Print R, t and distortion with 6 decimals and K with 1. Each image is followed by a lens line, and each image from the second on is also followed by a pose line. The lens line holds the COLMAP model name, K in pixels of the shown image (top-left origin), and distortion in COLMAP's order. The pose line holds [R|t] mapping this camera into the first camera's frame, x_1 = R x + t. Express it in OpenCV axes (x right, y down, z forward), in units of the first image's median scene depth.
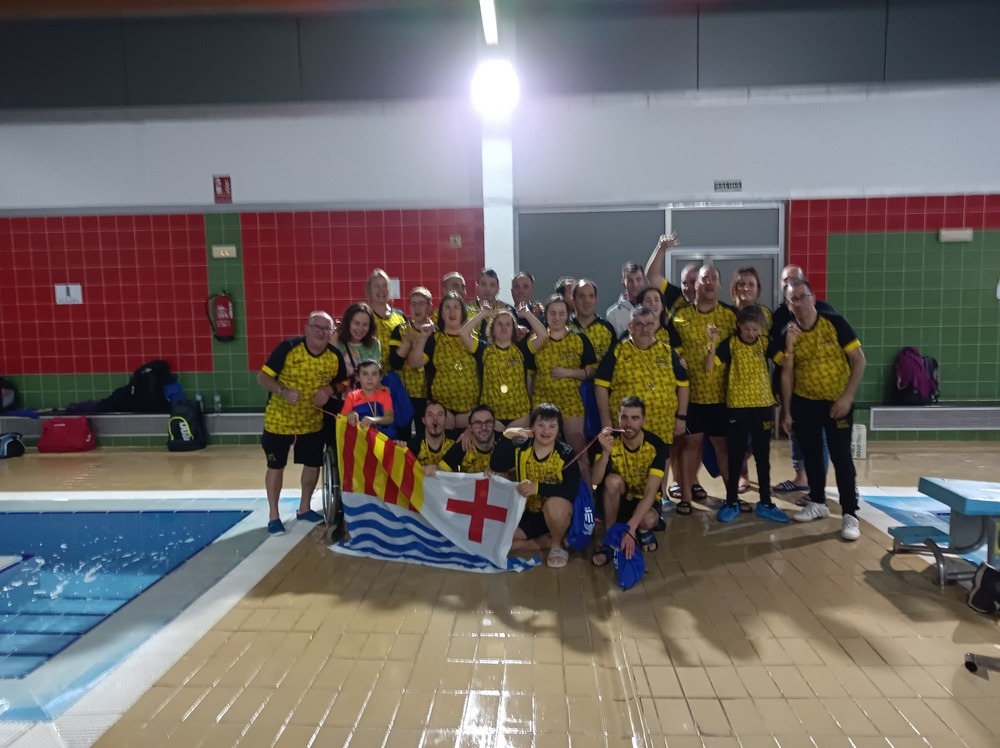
lens RADIAL K [[742.2, 0, 506.5], [0, 742.2, 340.5], [0, 0, 1]] dist [0.003971, 0.006776]
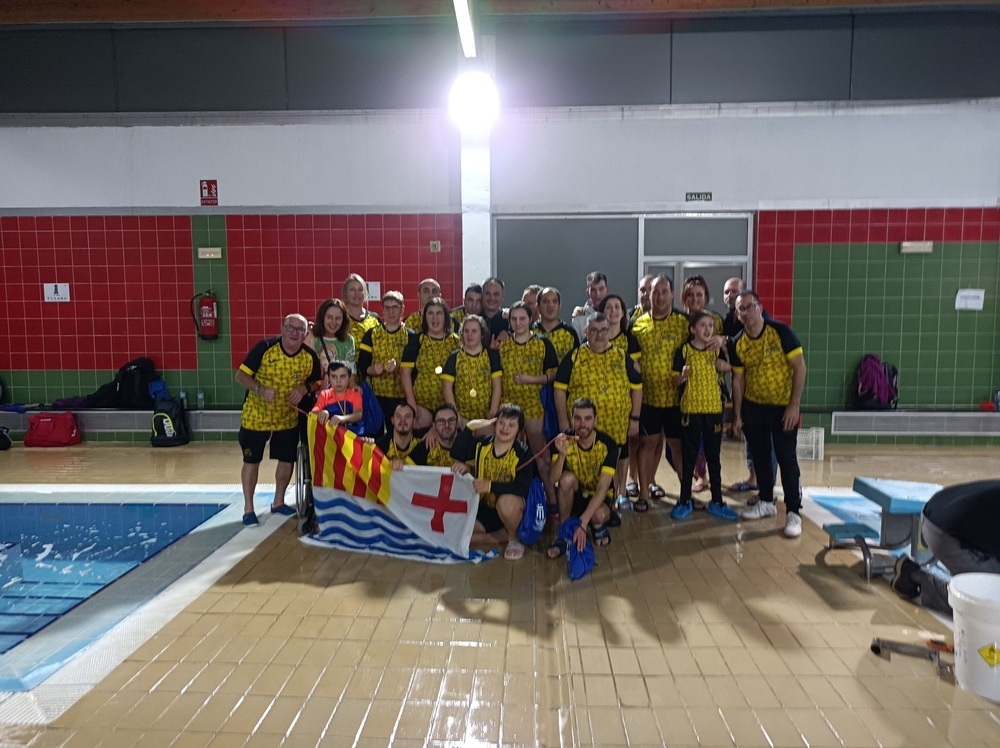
lens RADIAL K [[774.2, 0, 526.0], [0, 774.2, 337.0], [0, 0, 1]] dist [0.009659, -0.001426]
pose [[0.999915, 0.012044, 0.005003, 0.065997], [-0.012028, 0.999922, -0.003390, -0.006500], [-0.005043, 0.003329, 0.999982, -0.089821]]
